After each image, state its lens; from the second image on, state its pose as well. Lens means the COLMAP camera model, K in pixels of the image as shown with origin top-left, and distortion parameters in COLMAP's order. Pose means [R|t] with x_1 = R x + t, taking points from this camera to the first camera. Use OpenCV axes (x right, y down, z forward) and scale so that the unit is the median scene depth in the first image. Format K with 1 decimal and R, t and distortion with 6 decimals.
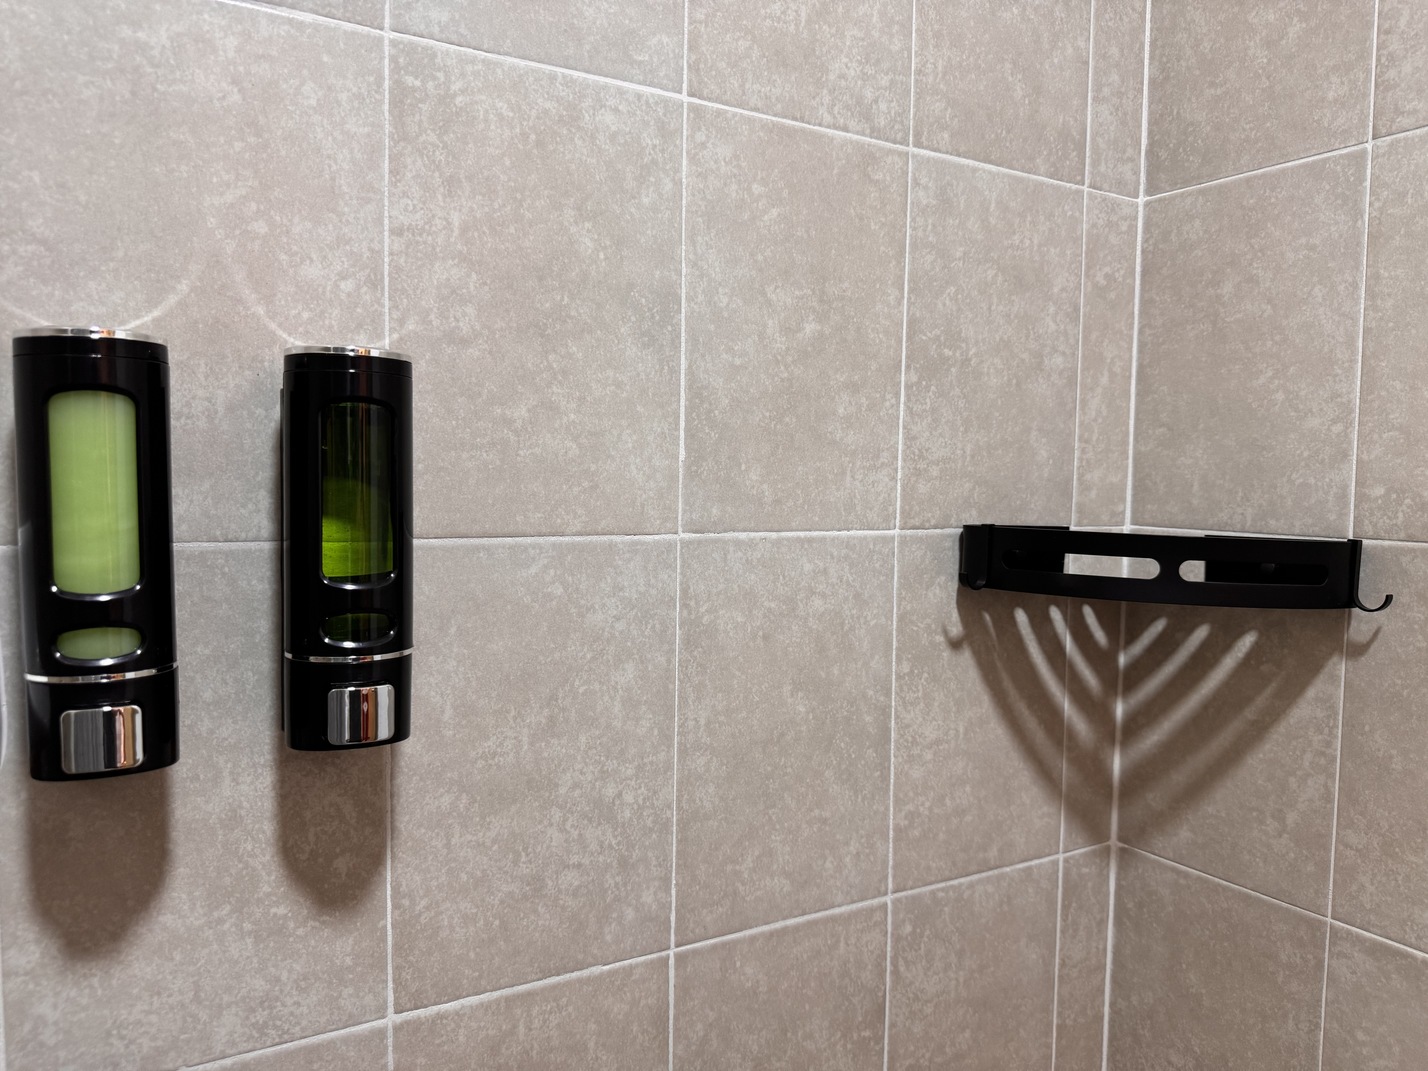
lens RADIAL K [[1007.0, 0, 716.9], [0, 1007.0, 537.7], [0, 0, 1]] dist [0.022520, -0.040069]
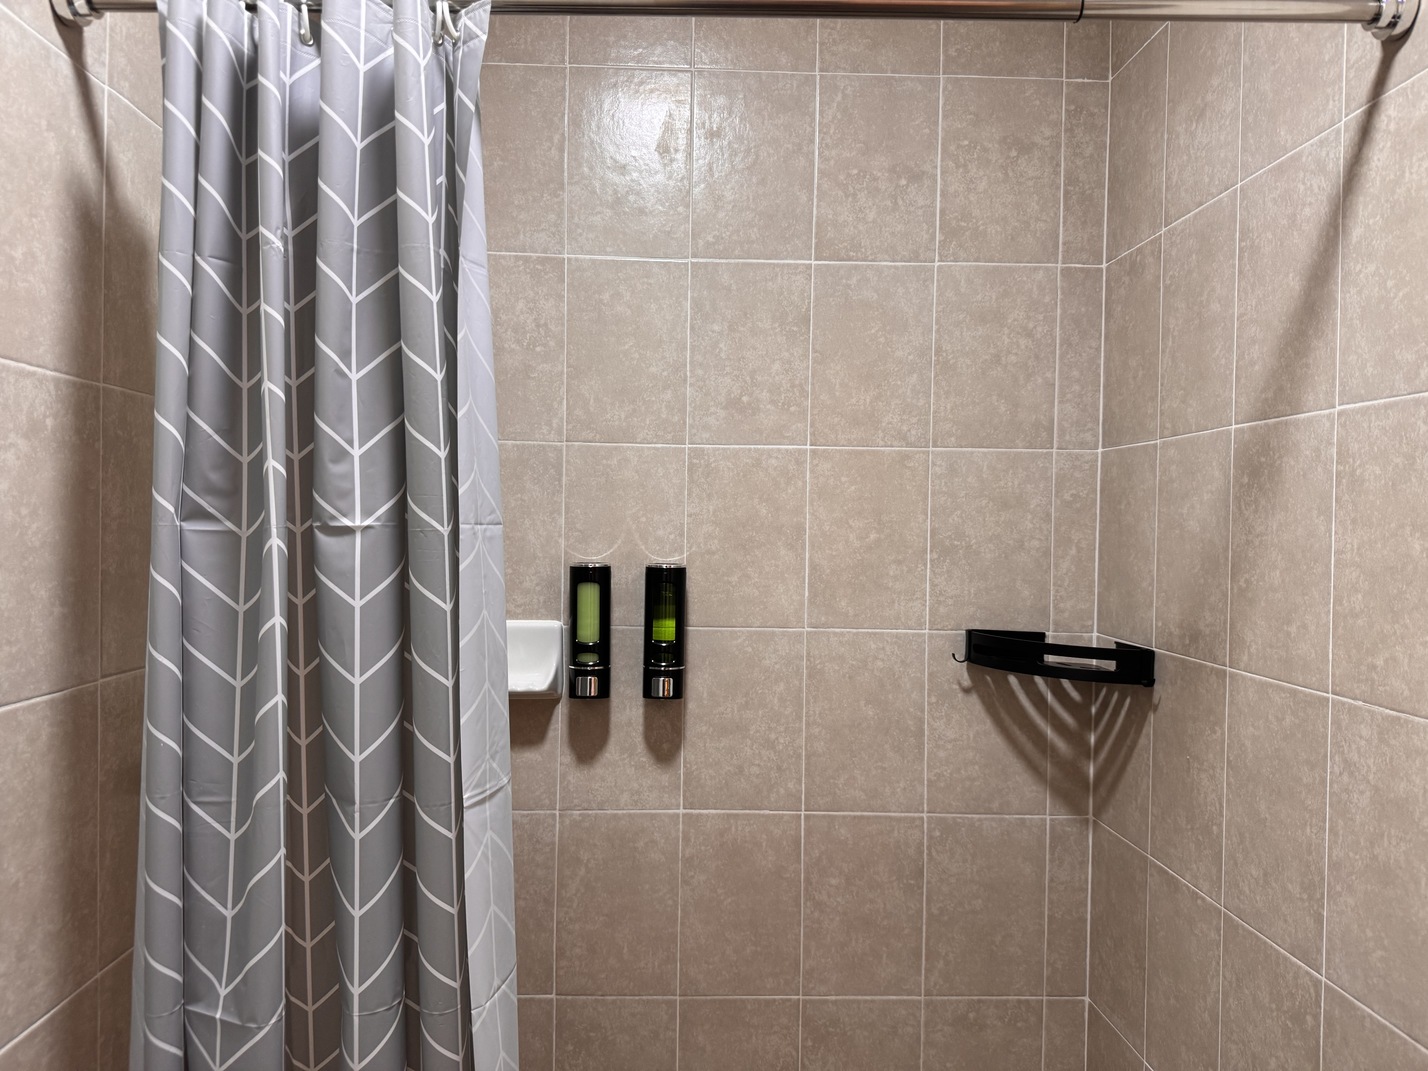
lens RADIAL K [[1007.0, 0, 715.7], [0, 1007.0, 536.7], [0, 0, 1]] dist [0.022520, -0.040069]
pose [[0.880323, 0.008095, -0.474307, 0.807572], [-0.033831, 0.998380, -0.045752, -0.093742], [0.473168, 0.056323, 0.879170, -1.058673]]
